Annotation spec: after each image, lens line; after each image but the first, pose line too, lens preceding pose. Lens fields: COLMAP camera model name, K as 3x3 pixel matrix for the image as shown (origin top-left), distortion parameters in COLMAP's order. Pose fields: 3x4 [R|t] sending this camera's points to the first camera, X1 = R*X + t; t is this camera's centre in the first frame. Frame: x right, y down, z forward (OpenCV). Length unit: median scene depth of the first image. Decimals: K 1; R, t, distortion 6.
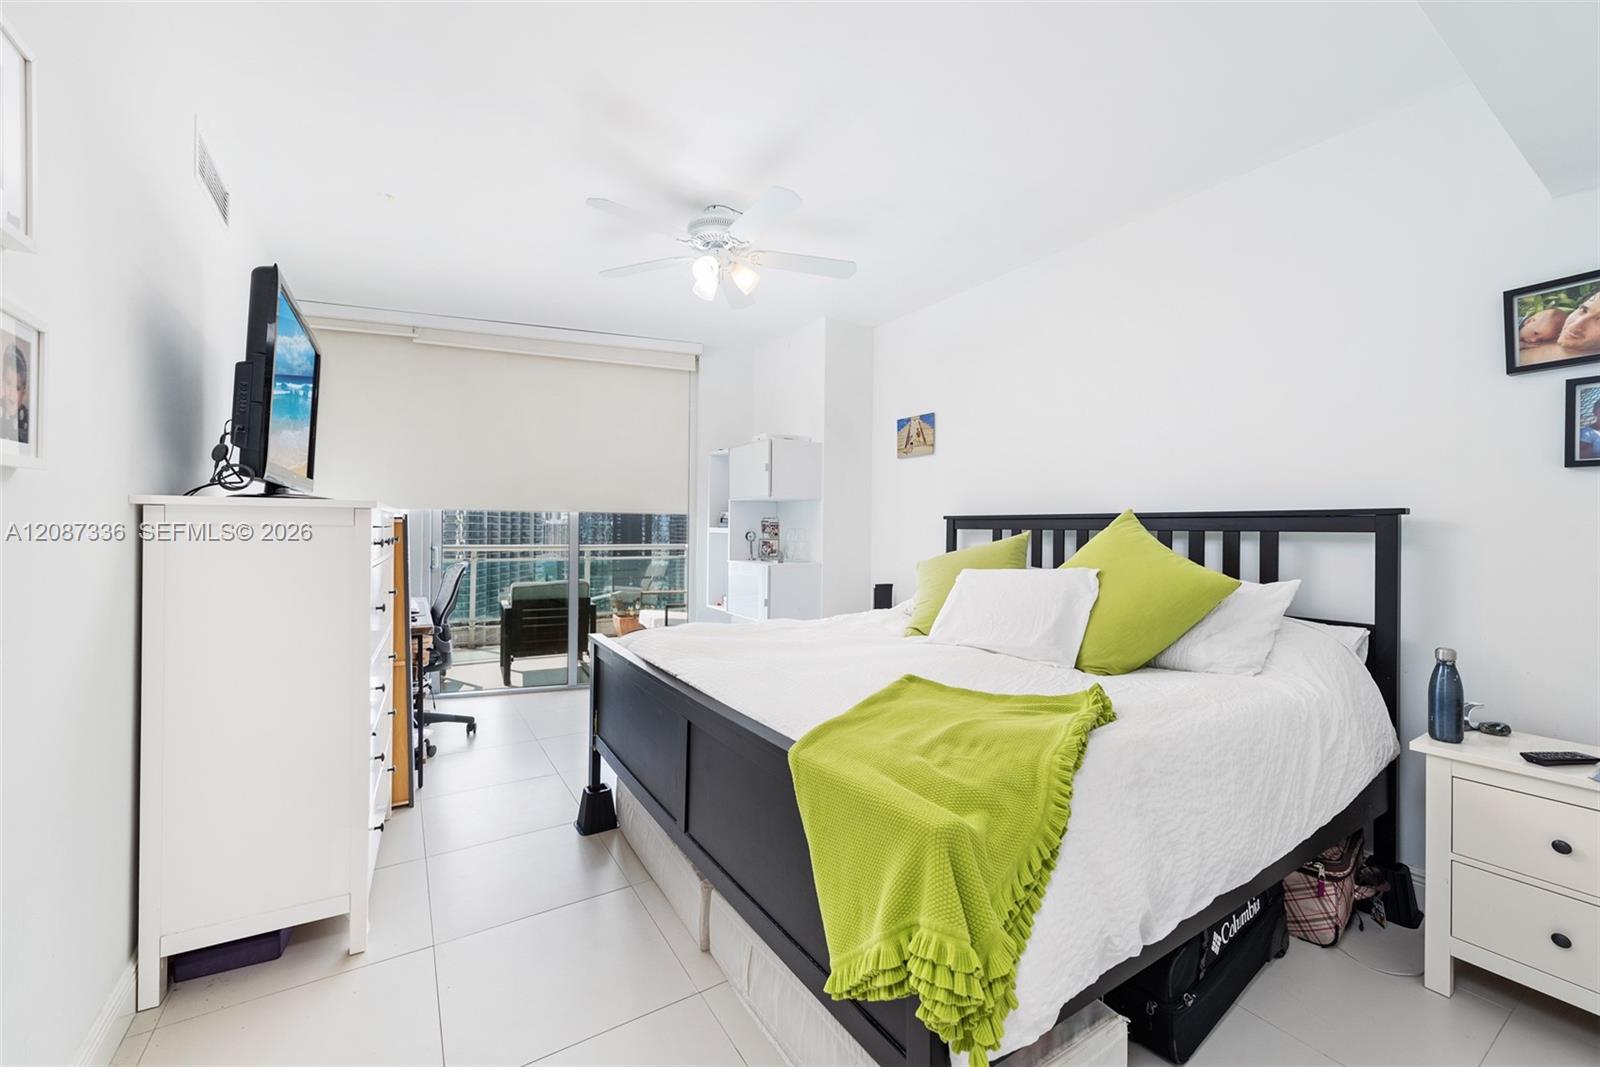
lens RADIAL K [[649.0, 0, 809.0], [0, 649.0, 531.9], [0, 0, 1]] dist [0.014028, -0.003402]
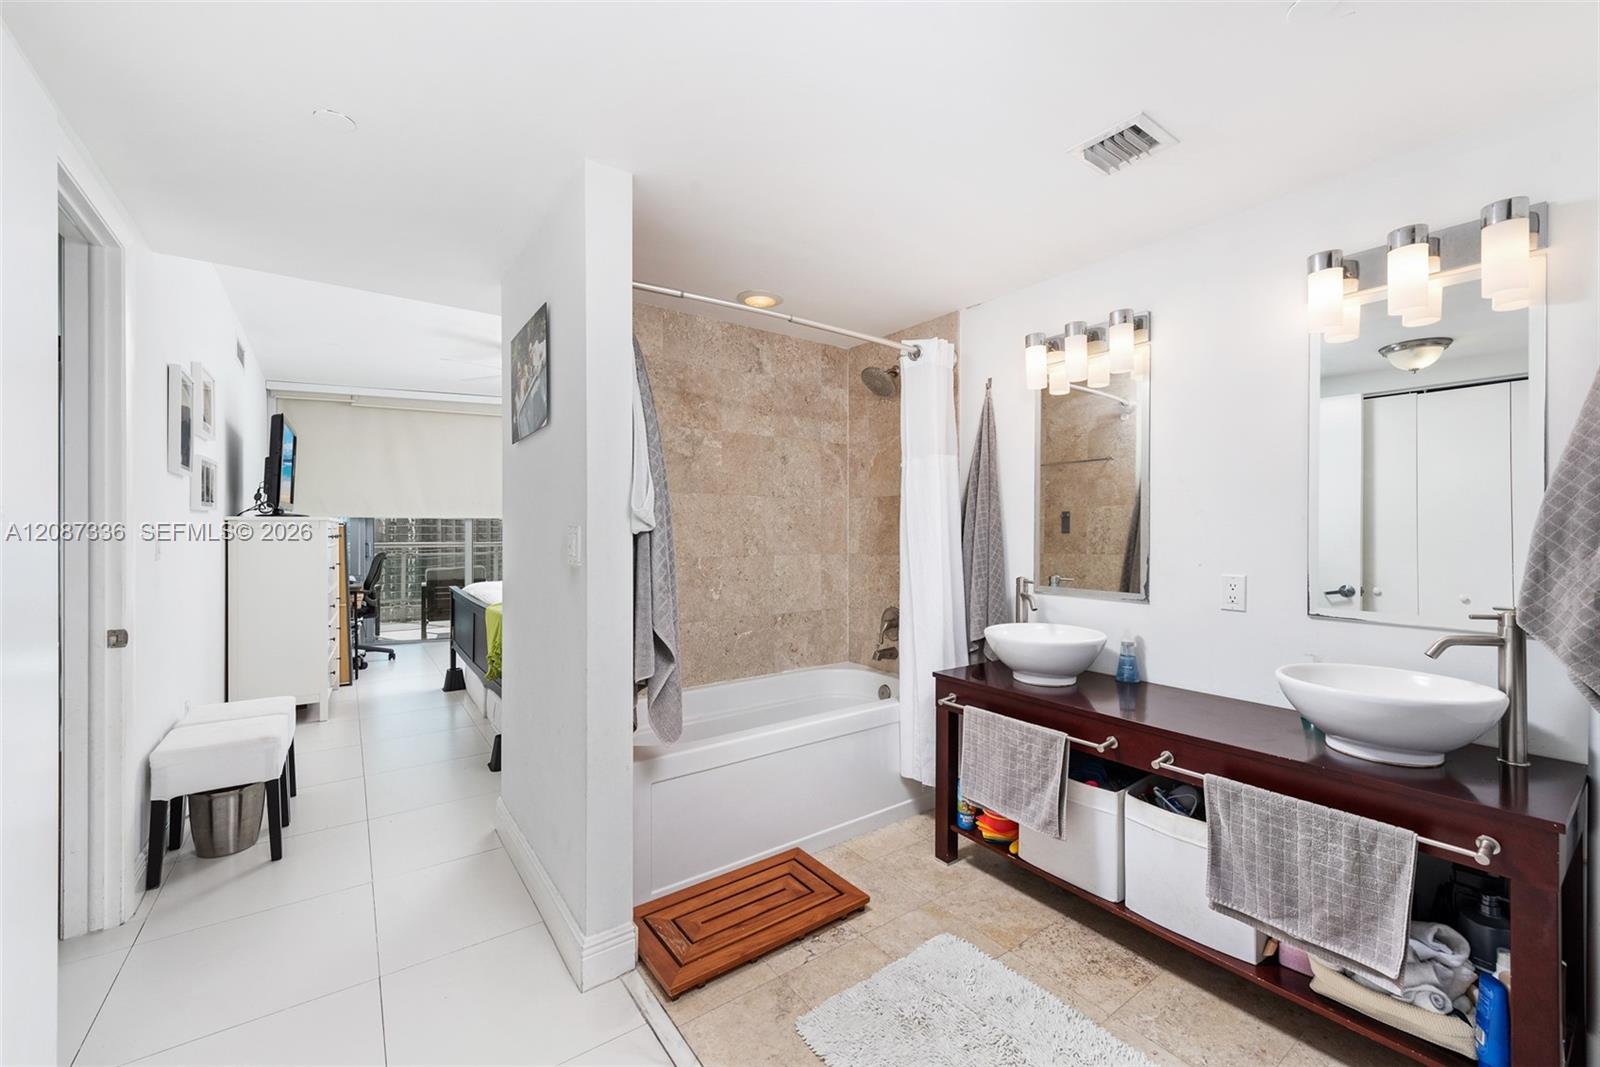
lens RADIAL K [[649.0, 0, 803.9], [0, 649.0, 531.8], [0, 0, 1]] dist [0.014028, -0.003402]
pose [[0.998756, -0.010725, 0.048694, 0.584598], [0.010670, 0.999942, 0.001406, 0.011778], [-0.048706, -0.000885, 0.998813, -0.903044]]
